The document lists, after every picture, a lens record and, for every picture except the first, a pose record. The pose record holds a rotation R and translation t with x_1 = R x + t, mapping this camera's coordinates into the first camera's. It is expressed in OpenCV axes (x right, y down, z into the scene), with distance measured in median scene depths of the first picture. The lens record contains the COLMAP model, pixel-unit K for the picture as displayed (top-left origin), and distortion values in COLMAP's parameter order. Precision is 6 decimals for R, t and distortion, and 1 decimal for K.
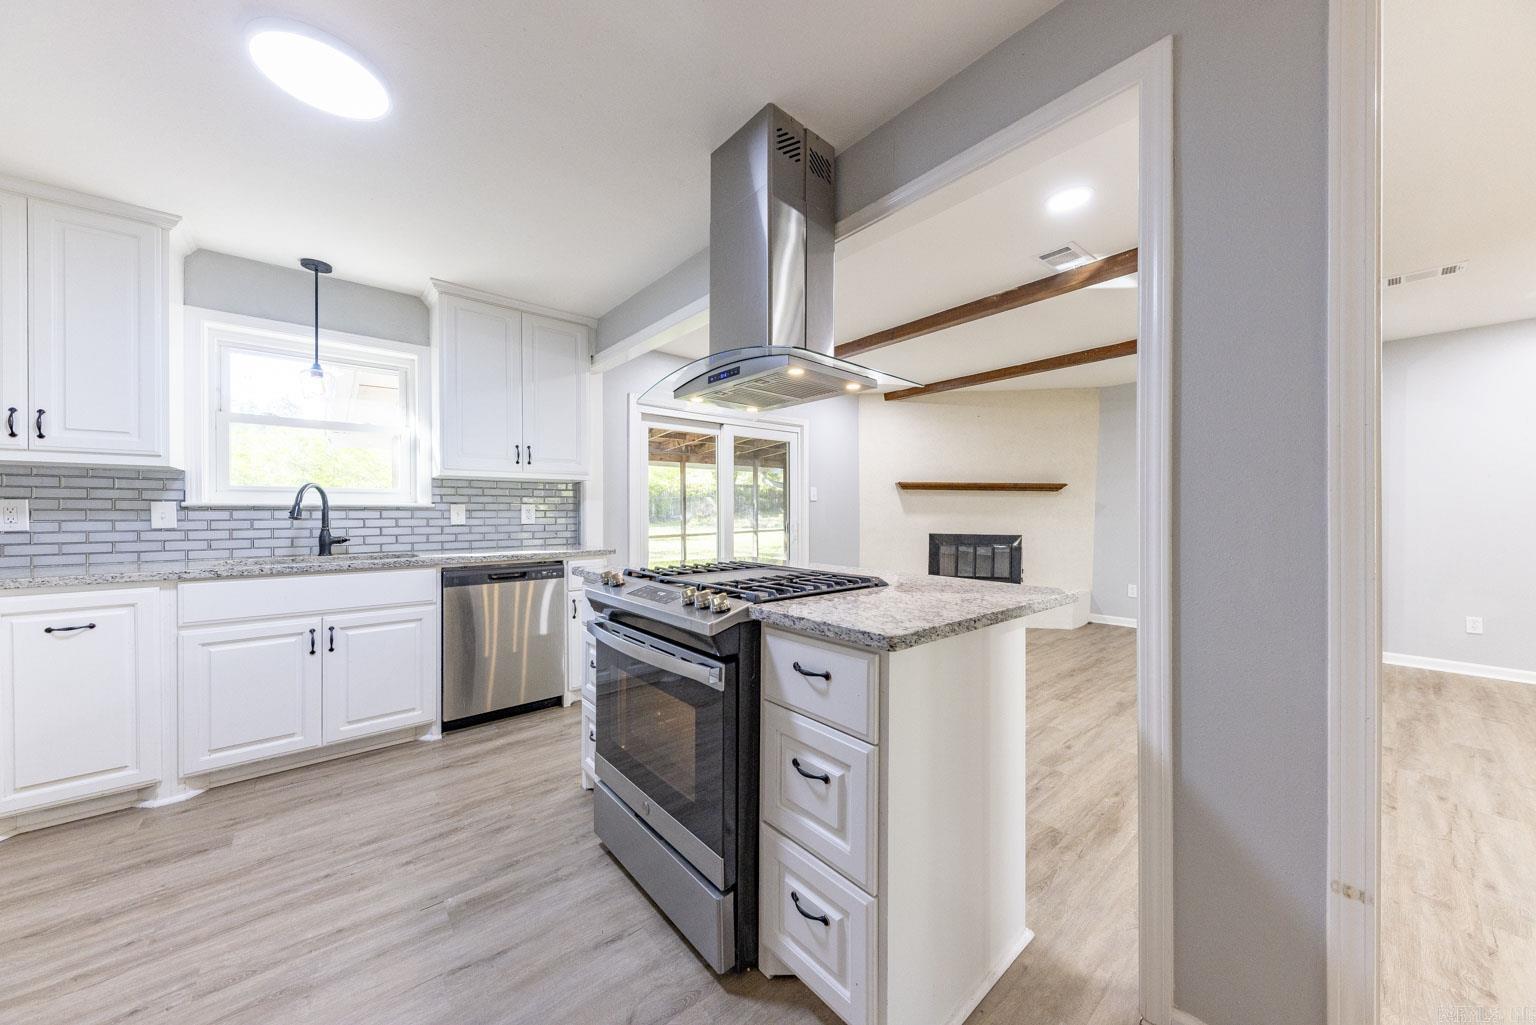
lens RADIAL K [[524.8, 0, 767.0], [0, 524.8, 512.6], [0, 0, 1]] dist [0.008603, -0.002810]
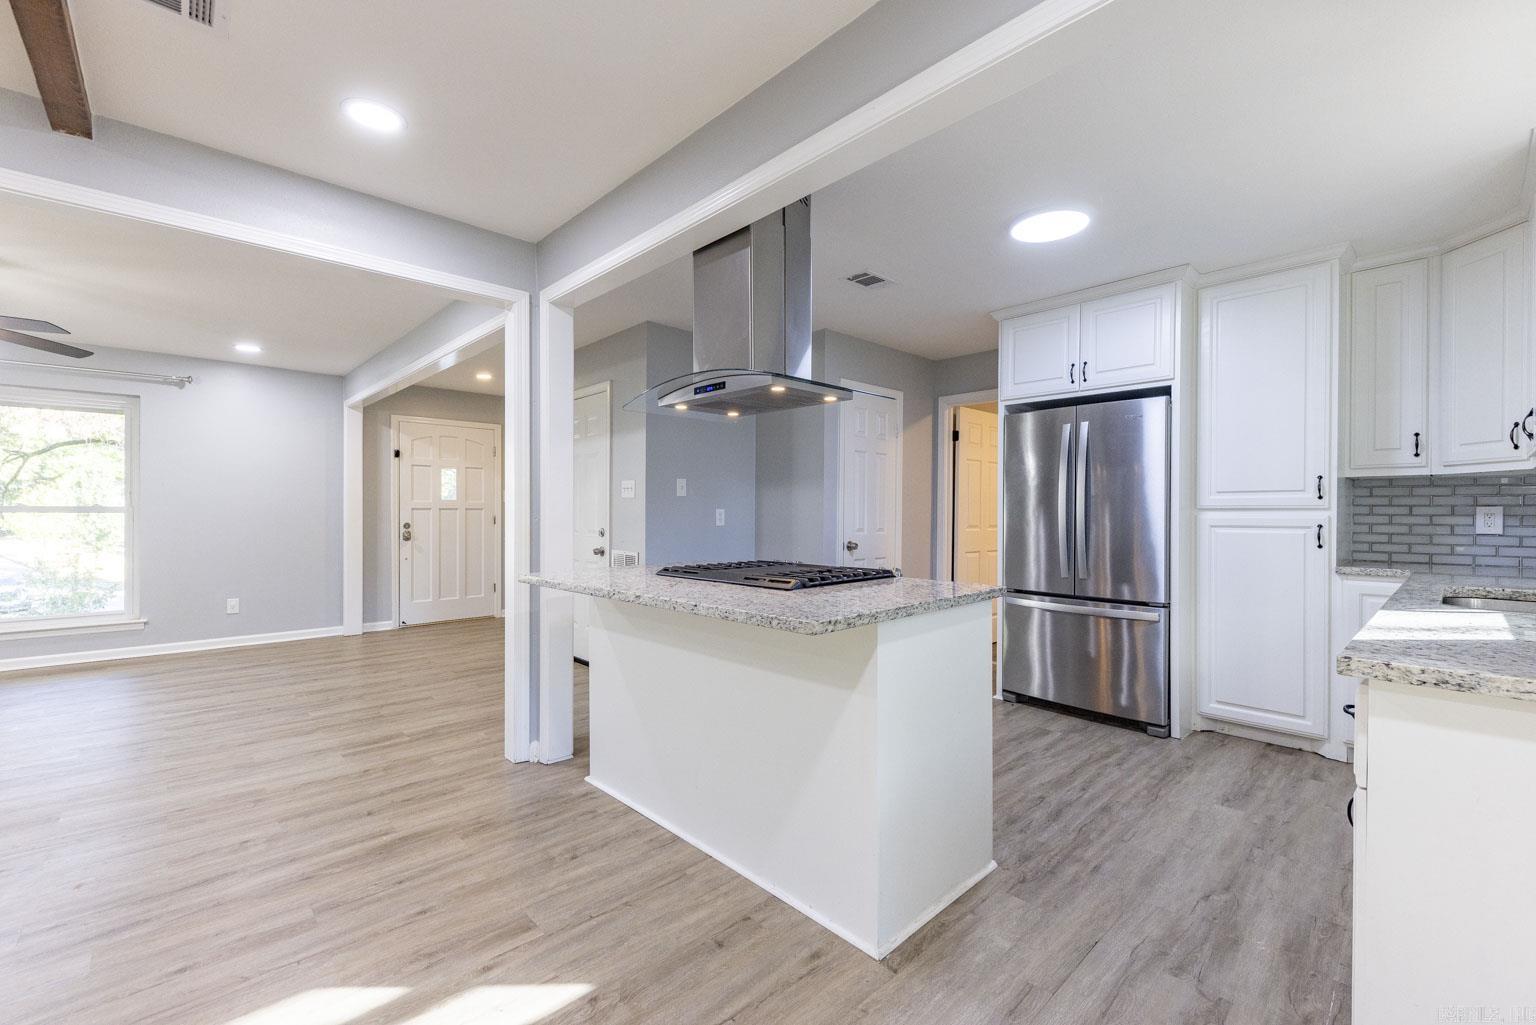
lens RADIAL K [[646.4, 0, 767.6], [0, 646.4, 514.5], [0, 0, 1]] dist [0.011147, -0.005038]
pose [[-0.998548, -0.002532, -0.053805, 0.030779], [-0.002811, 0.999983, 0.005108, -0.006158], [0.053791, 0.005252, -0.998538, 1.528797]]
